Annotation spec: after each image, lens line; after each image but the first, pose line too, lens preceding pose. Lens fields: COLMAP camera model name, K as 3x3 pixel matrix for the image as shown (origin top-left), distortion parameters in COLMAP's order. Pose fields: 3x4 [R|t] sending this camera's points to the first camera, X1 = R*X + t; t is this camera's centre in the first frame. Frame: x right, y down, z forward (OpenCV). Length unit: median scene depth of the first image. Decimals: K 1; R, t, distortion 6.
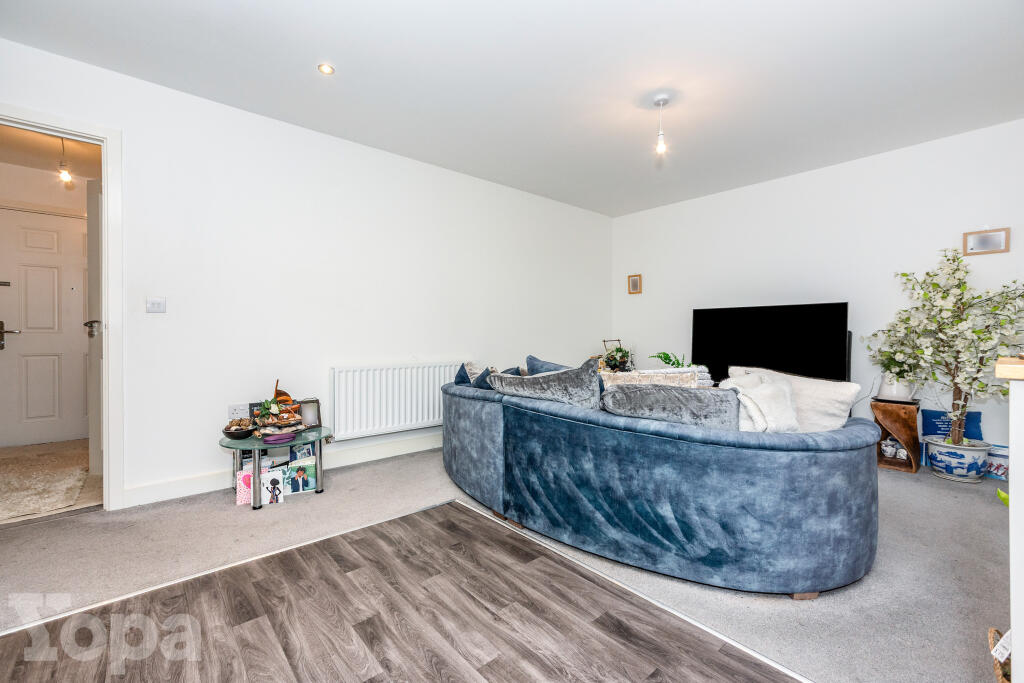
lens RADIAL K [[445.4, 0, 535.9], [0, 445.4, 338.4], [0, 0, 1]] dist [-0.018289, 0.010776]
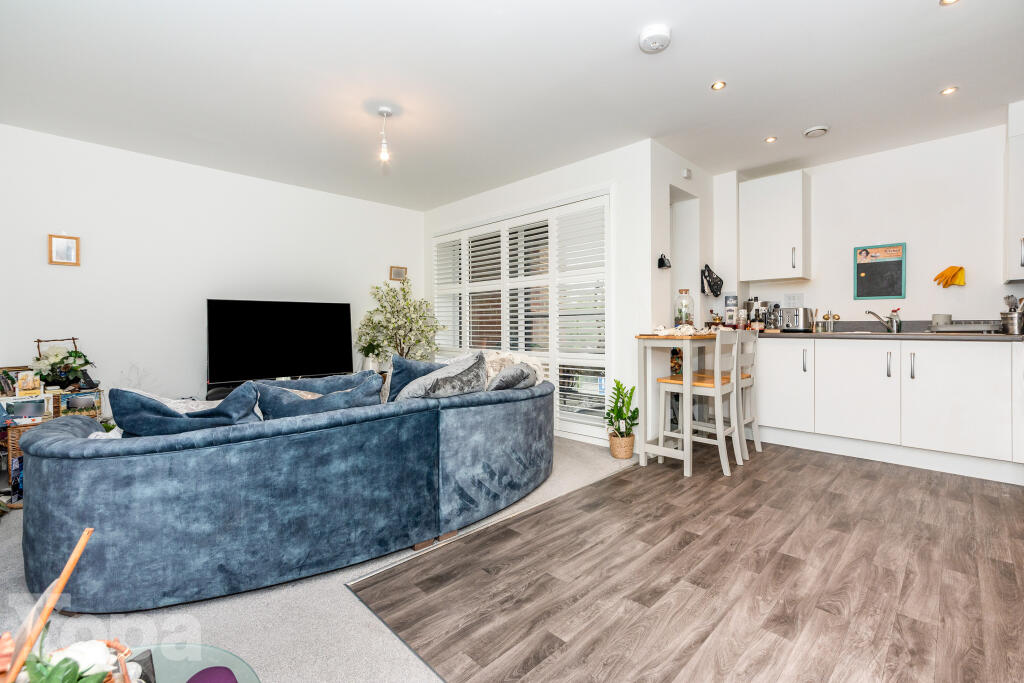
lens RADIAL K [[445.4, 0, 503.0], [0, 445.4, 332.9], [0, 0, 1]] dist [-0.018289, 0.010776]
pose [[-0.036915, -0.011773, 0.999249, -1.303307], [0.014031, 0.999826, 0.012299, -0.010425], [-0.999220, 0.014475, -0.036743, 1.249912]]
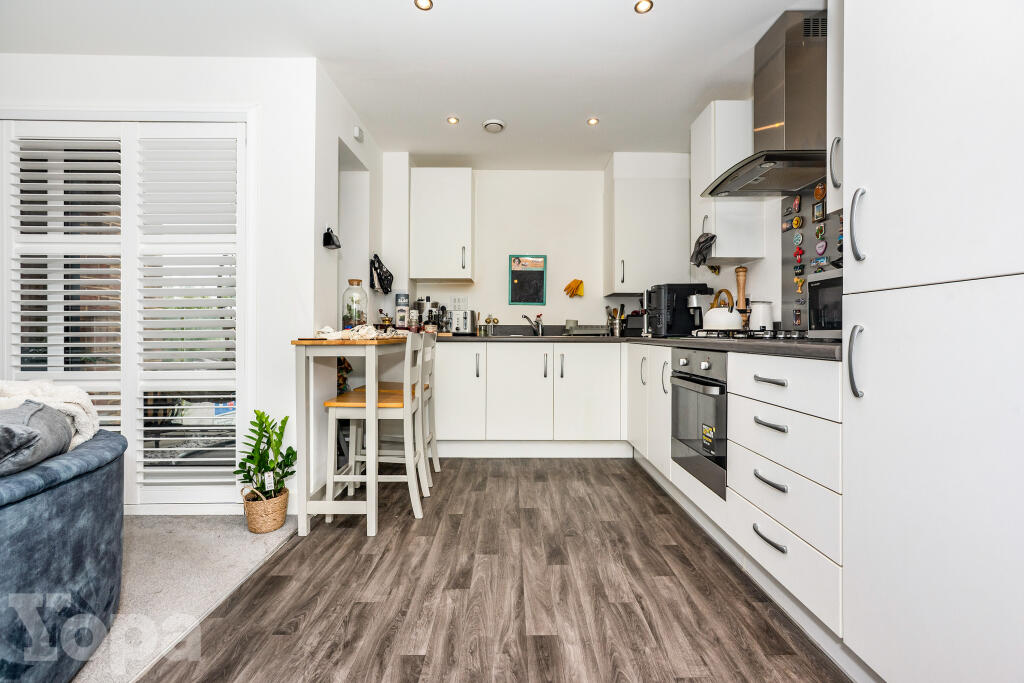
lens RADIAL K [[445.4, 0, 522.1], [0, 445.4, 329.4], [0, 0, 1]] dist [-0.018289, 0.010776]
pose [[-0.756828, 0.005420, 0.653592, -0.817507], [0.006536, 0.999978, -0.000724, 0.004567], [-0.653581, 0.003724, -0.756847, 1.152822]]
